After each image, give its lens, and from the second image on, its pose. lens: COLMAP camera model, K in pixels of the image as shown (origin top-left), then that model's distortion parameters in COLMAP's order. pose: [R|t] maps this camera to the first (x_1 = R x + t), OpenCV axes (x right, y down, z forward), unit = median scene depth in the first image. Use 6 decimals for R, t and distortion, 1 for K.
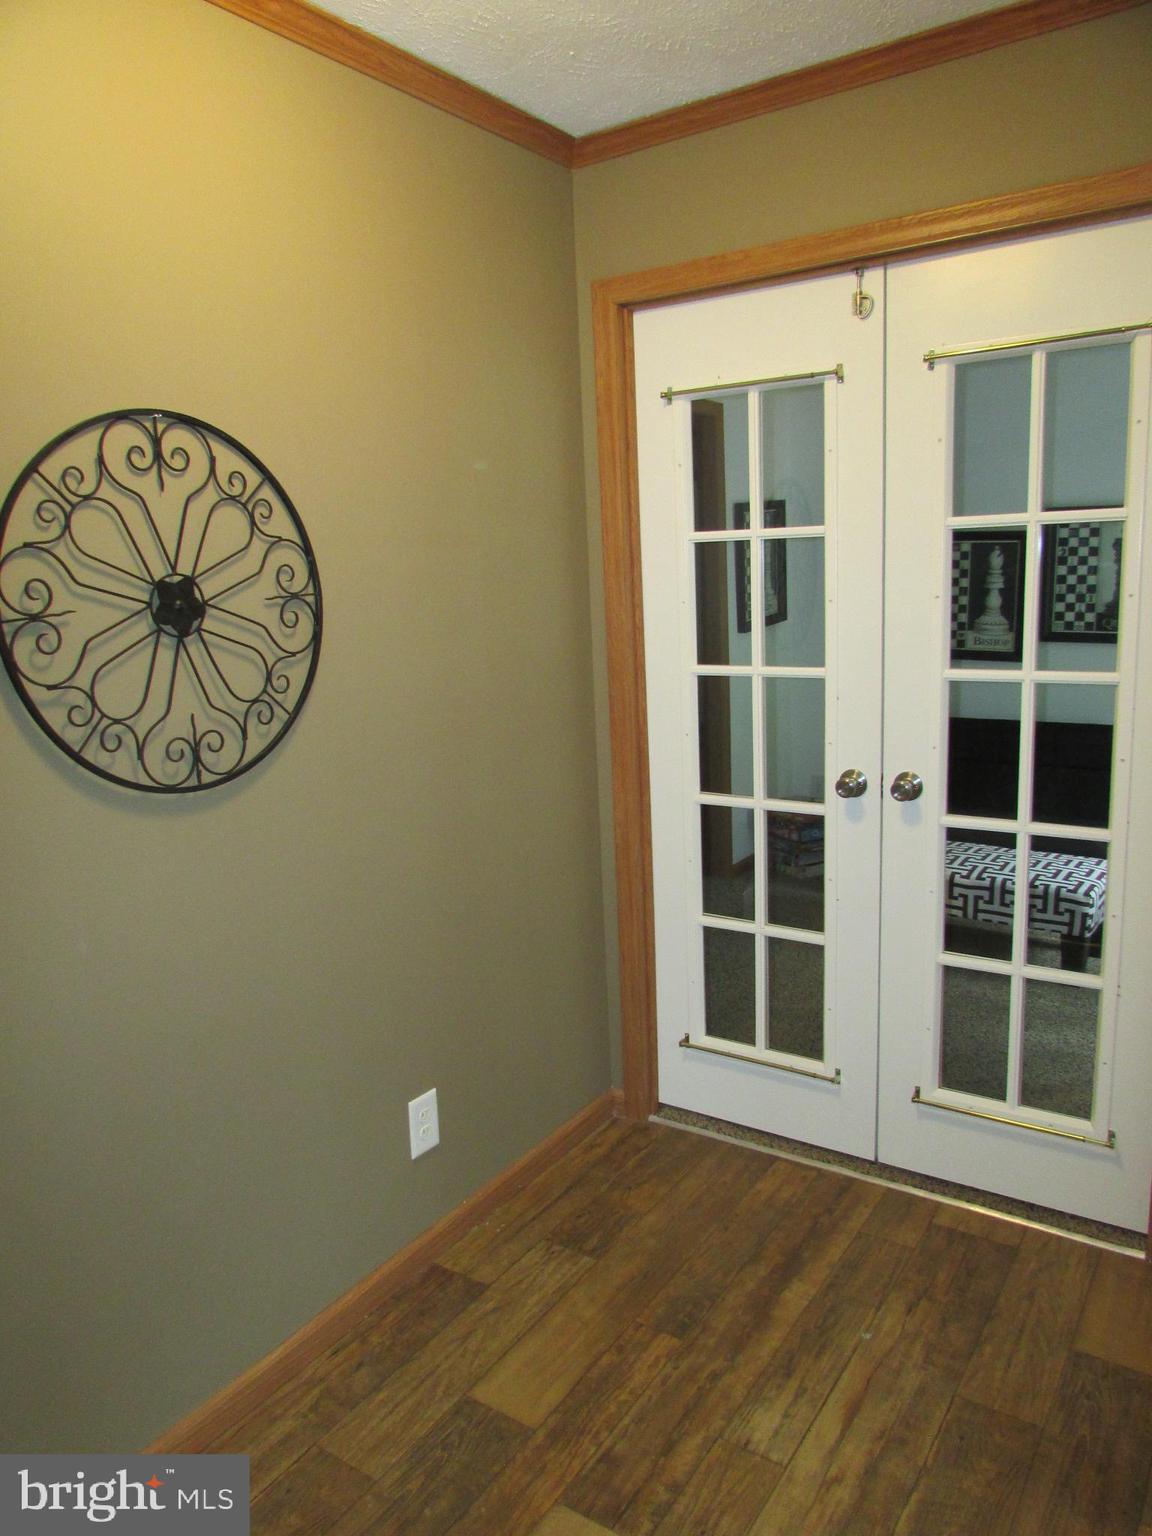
lens RADIAL K [[1055.0, 0, 573.4], [0, 1055.0, 786.9], [0, 0, 1]] dist [-0.066254, -0.001556]
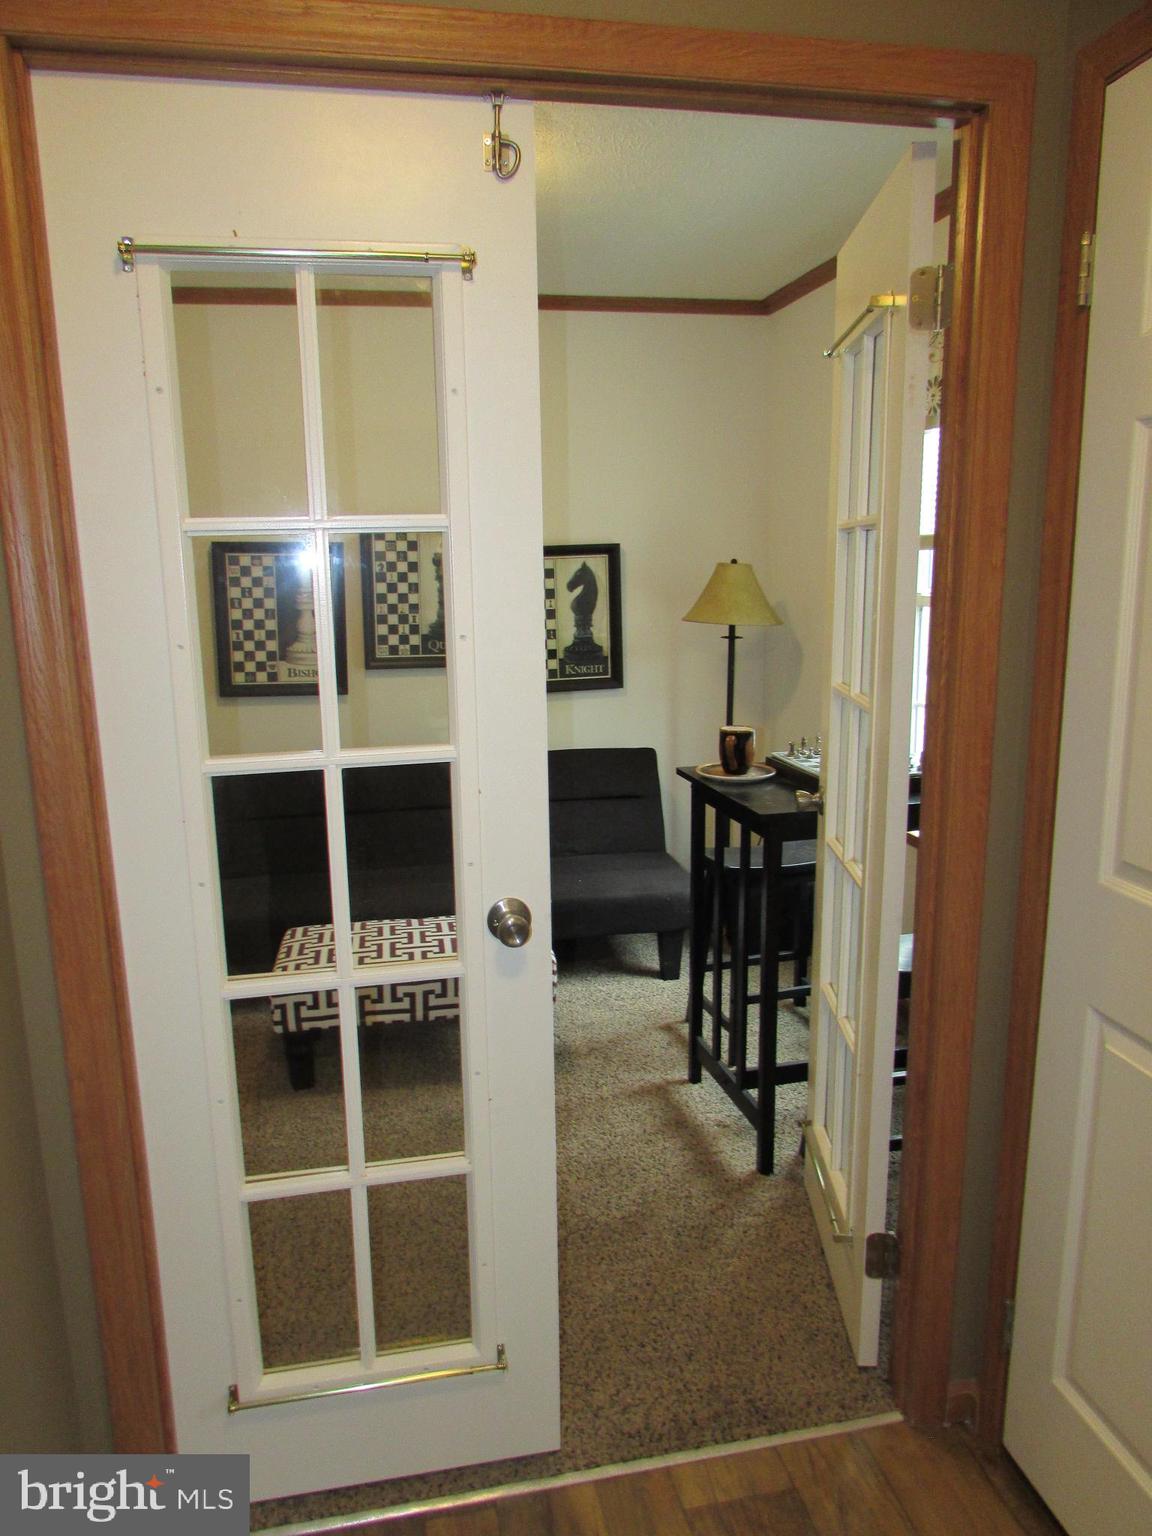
lens RADIAL K [[1075.8, 0, 576.0], [0, 1075.8, 768.0], [0, 0, 1]] dist [-0.049721, 0.023140]
pose [[0.694354, -0.109812, 0.711206, -0.081197], [0.137751, 0.990296, 0.018417, -0.051848], [-0.706327, 0.085182, 0.702742, 0.256703]]
